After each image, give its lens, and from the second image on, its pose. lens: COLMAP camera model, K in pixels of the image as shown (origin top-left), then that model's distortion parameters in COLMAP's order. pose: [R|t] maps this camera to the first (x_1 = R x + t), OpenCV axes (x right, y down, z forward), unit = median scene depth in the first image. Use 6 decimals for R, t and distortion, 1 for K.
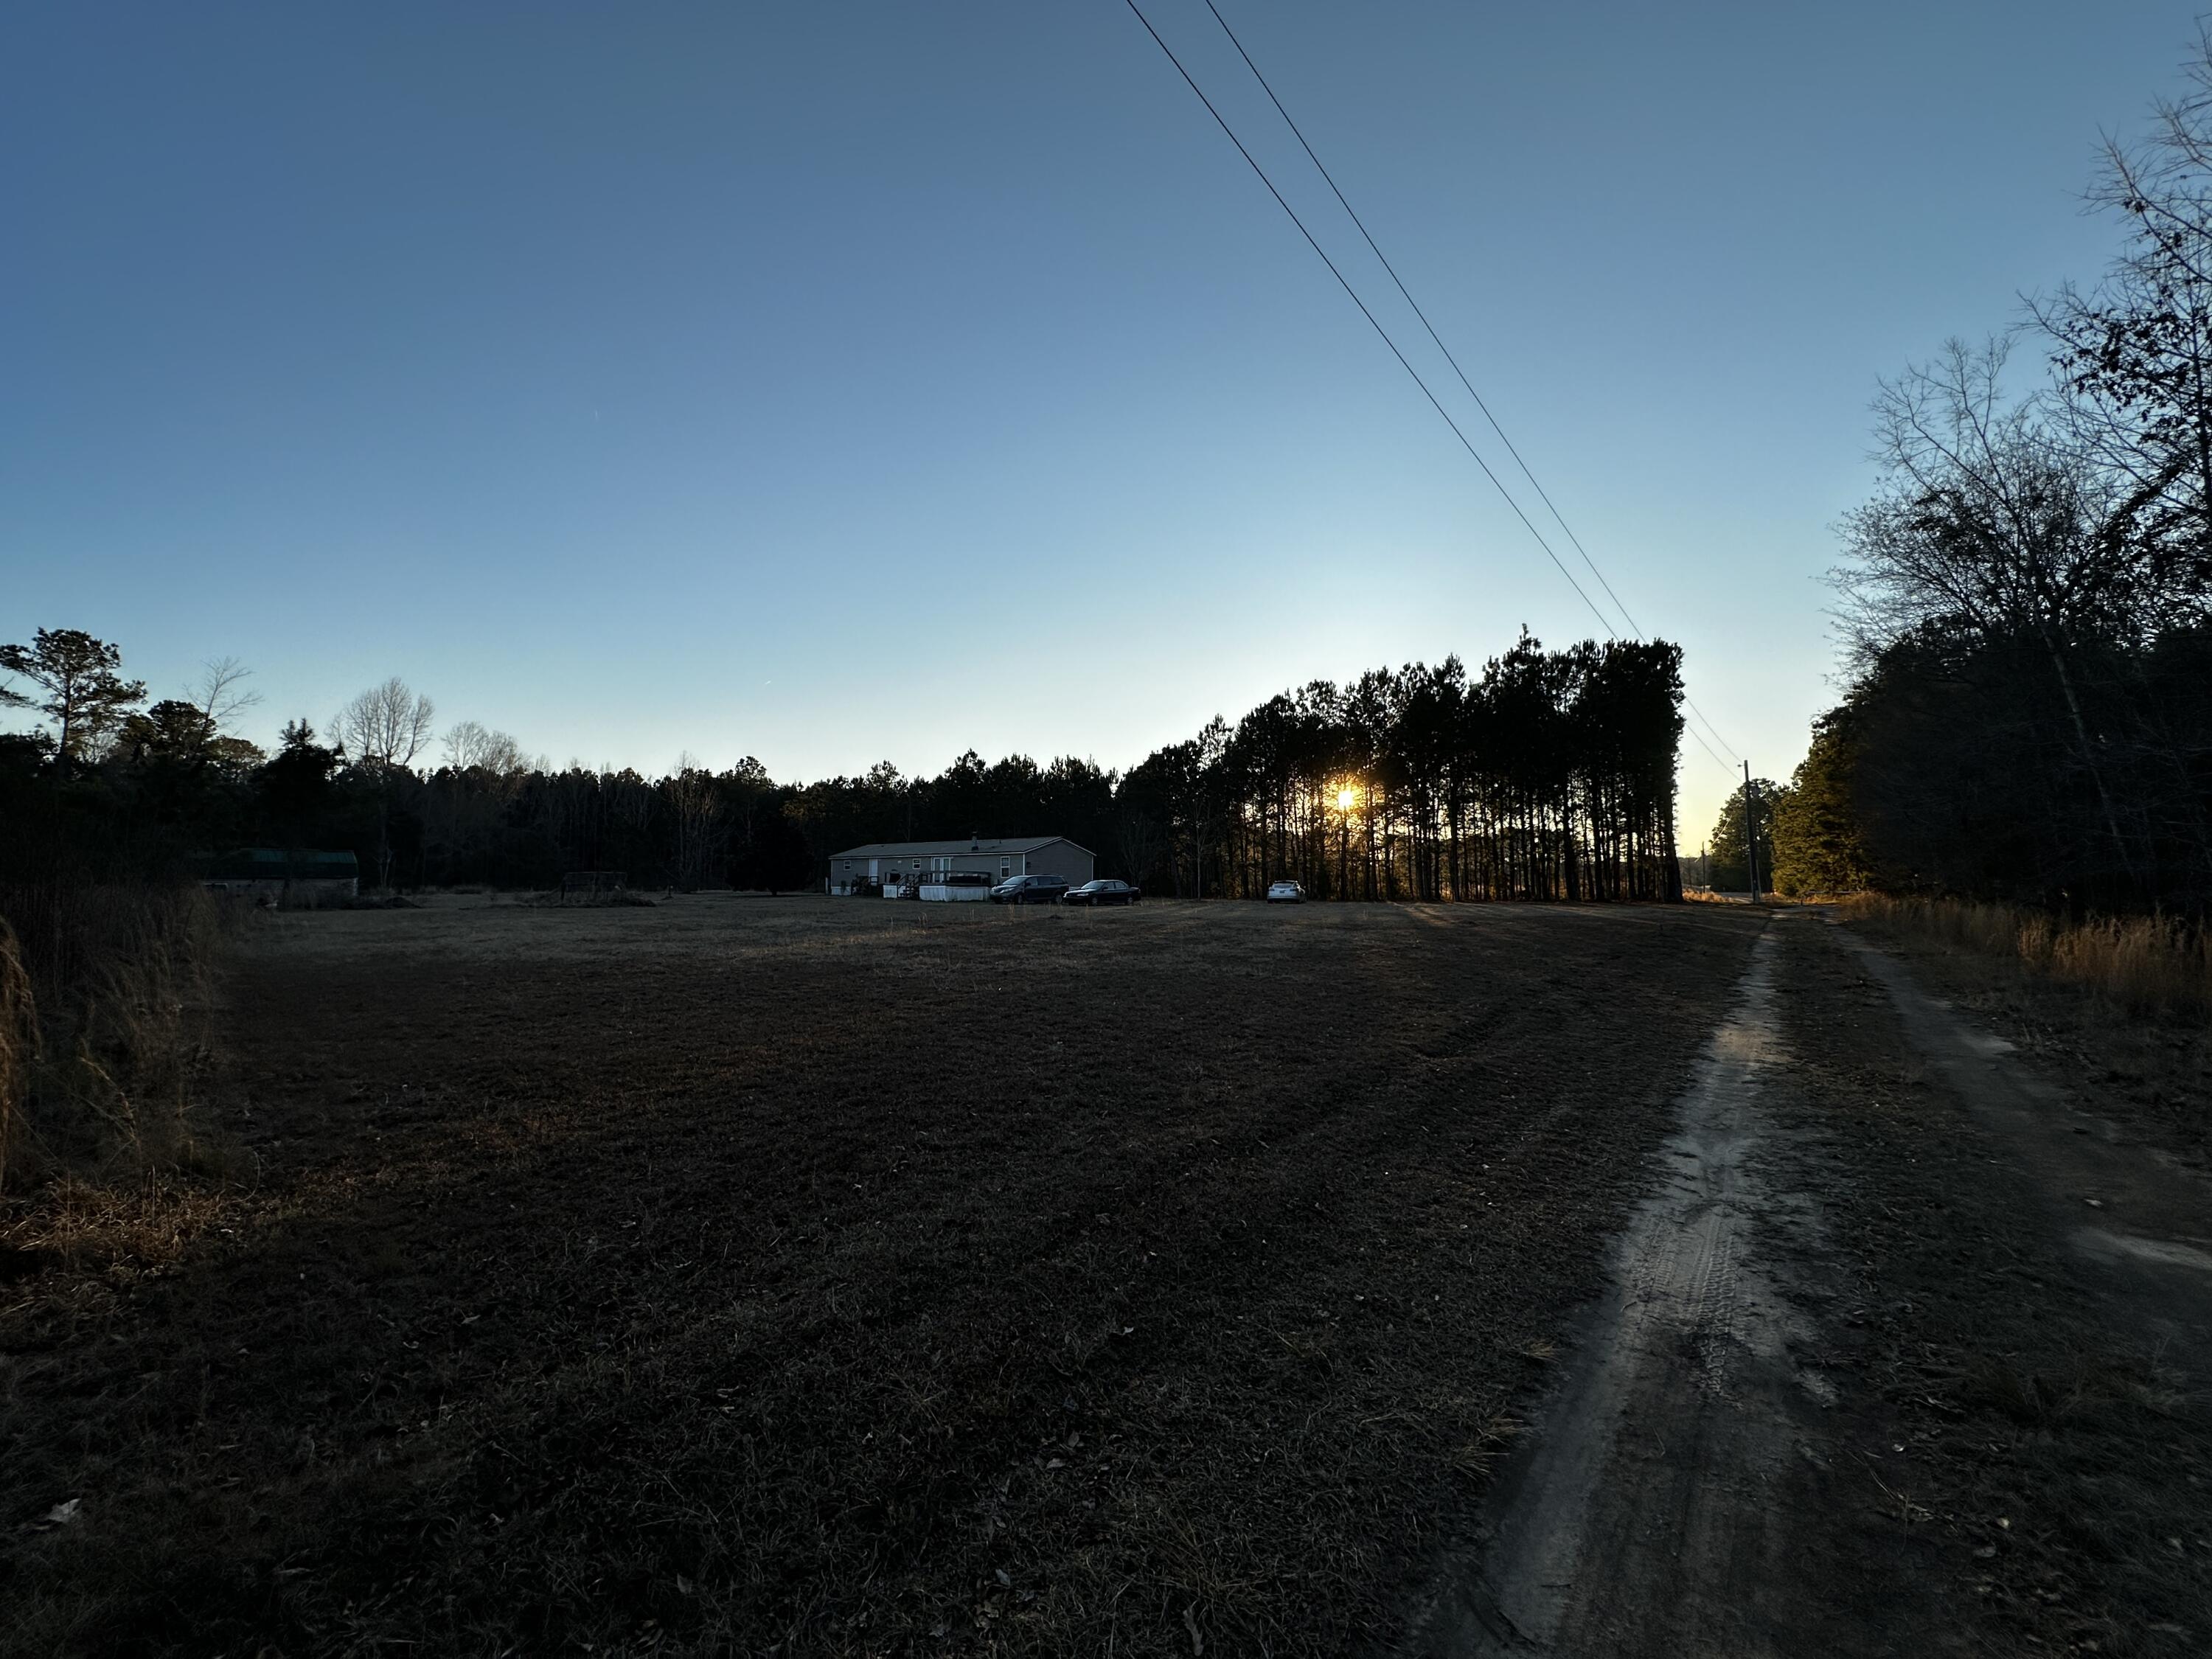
lens RADIAL K [[888.4, 0, 1107.4], [0, 888.4, 824.0], [0, 0, 1]] dist [0.001916, 0.000200]
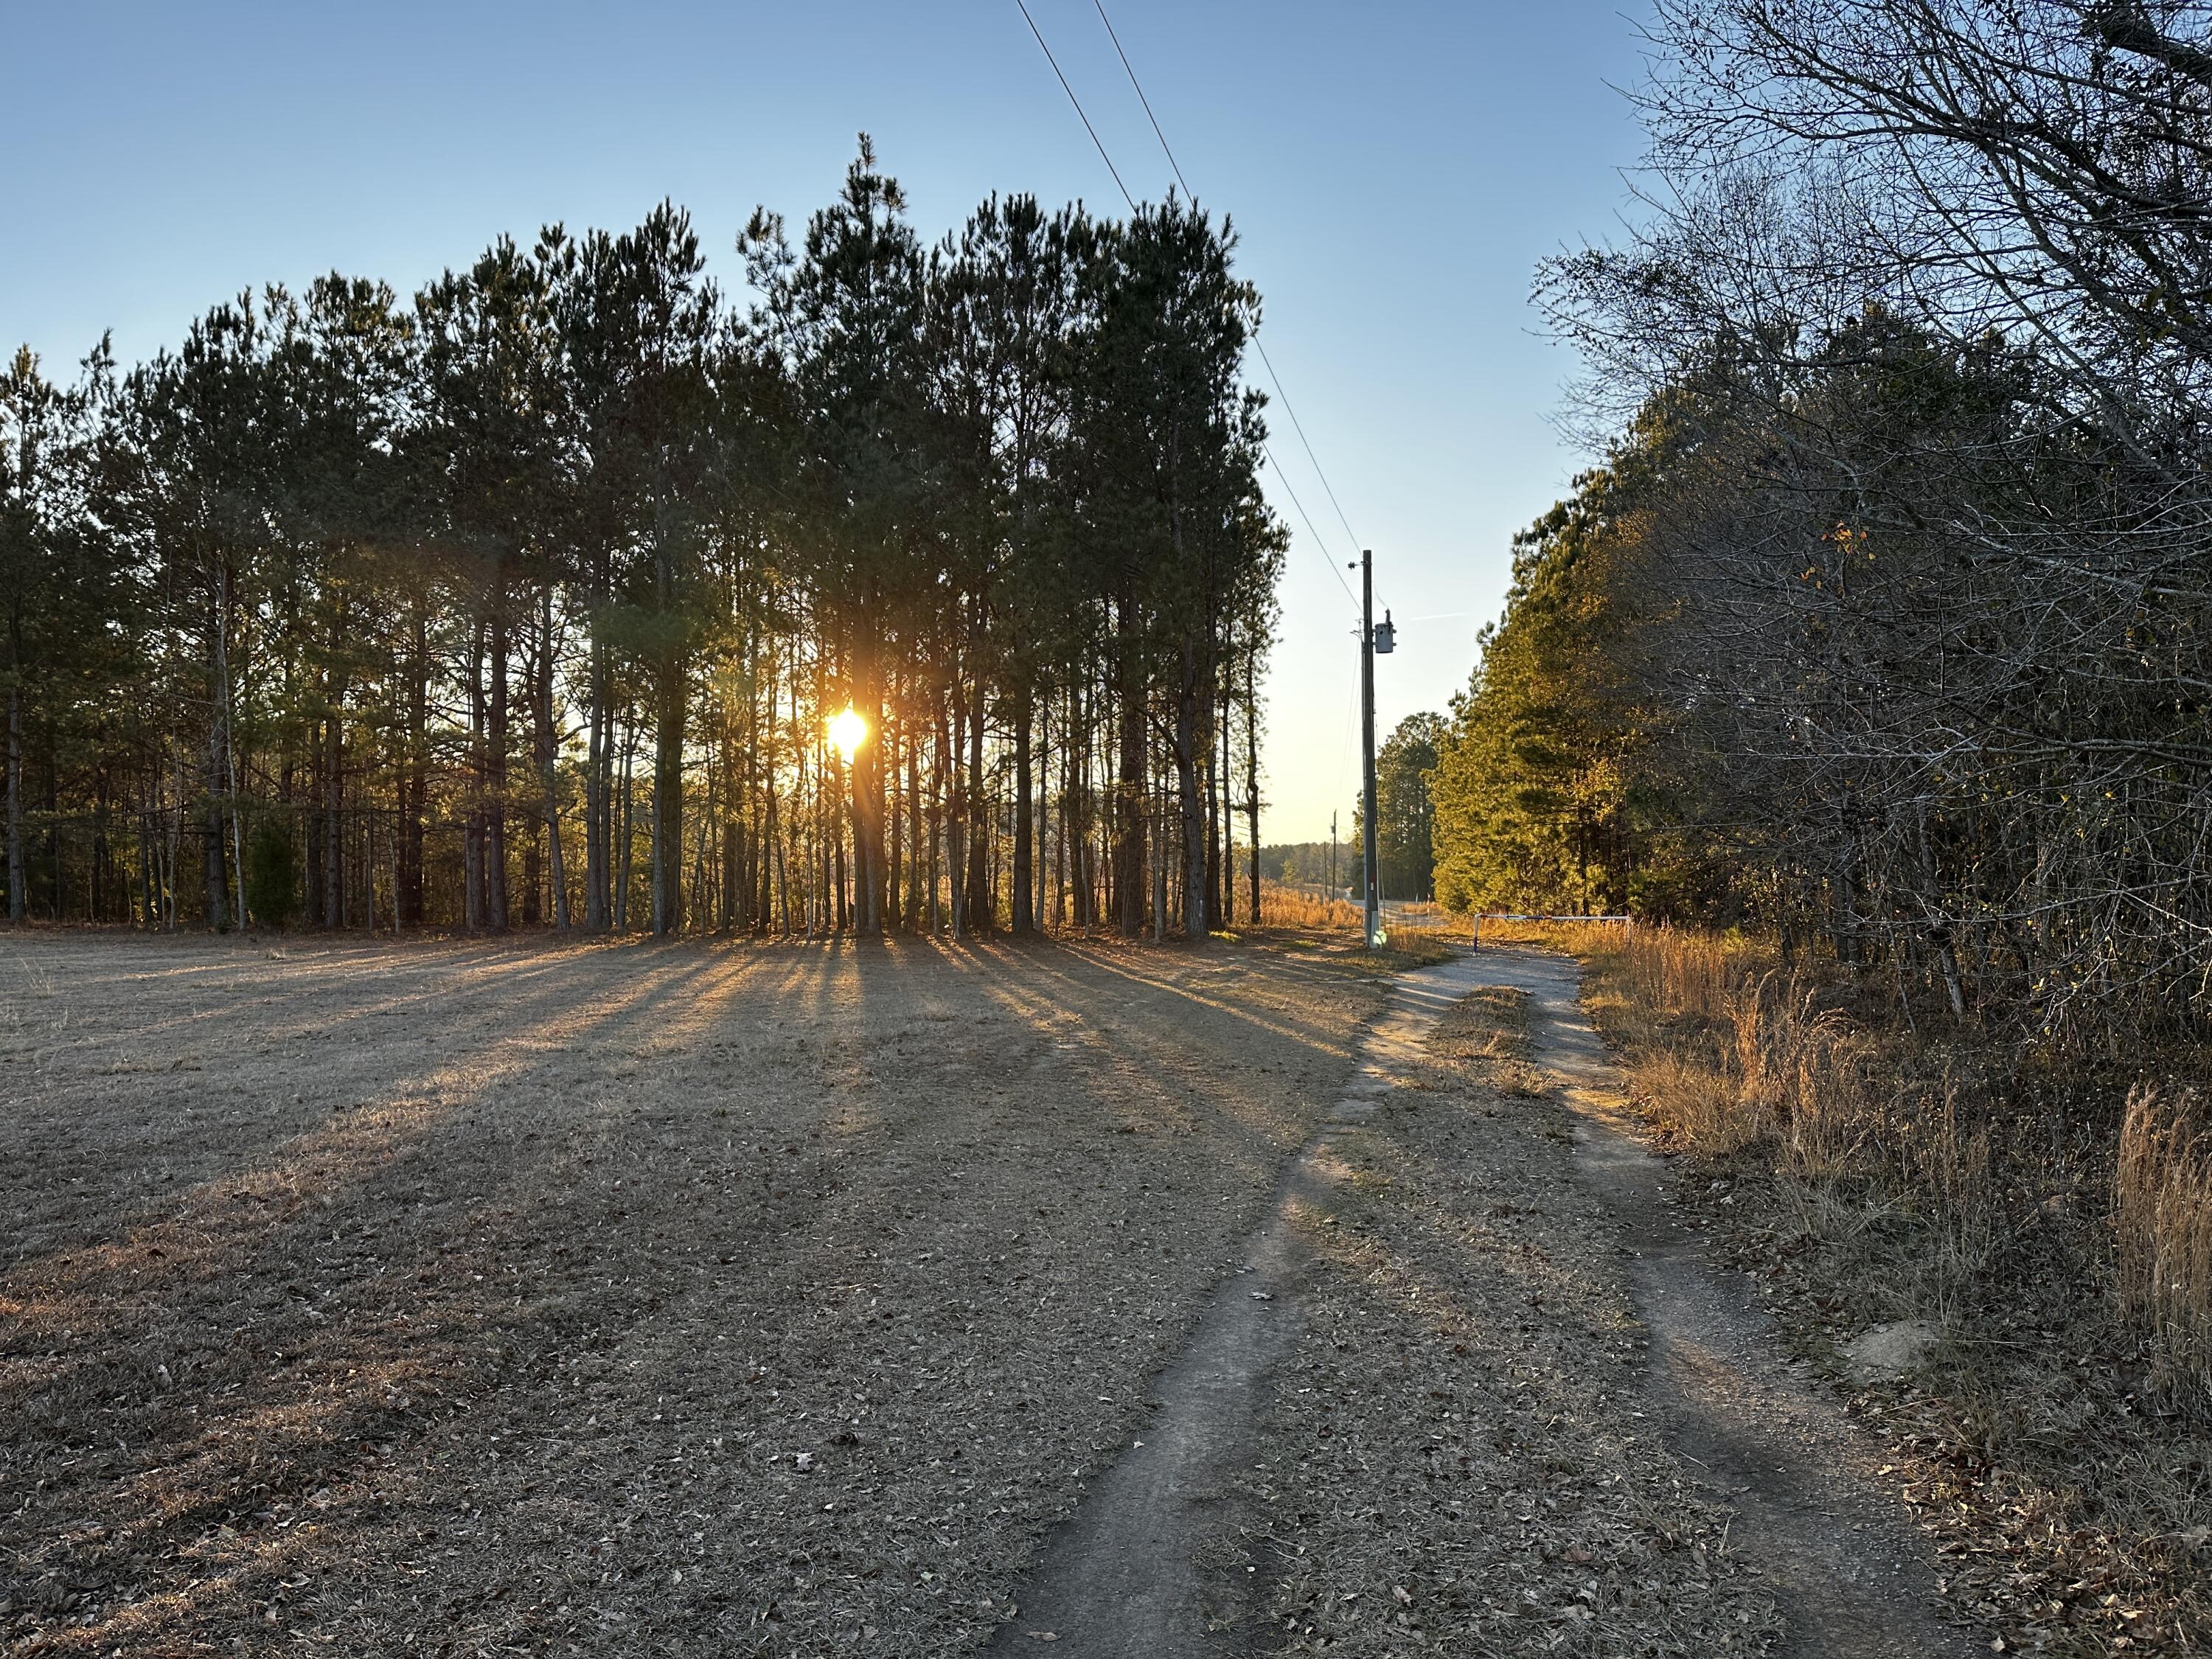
lens RADIAL K [[1524.8, 0, 1106.0], [0, 1524.8, 829.5], [0, 0, 1]] dist [0.044908, -0.000865]
pose [[0.910850, 0.025720, 0.411936, 0.262980], [-0.040424, 0.998817, 0.027021, 0.020588], [-0.410754, -0.041264, 0.910812, 0.338499]]
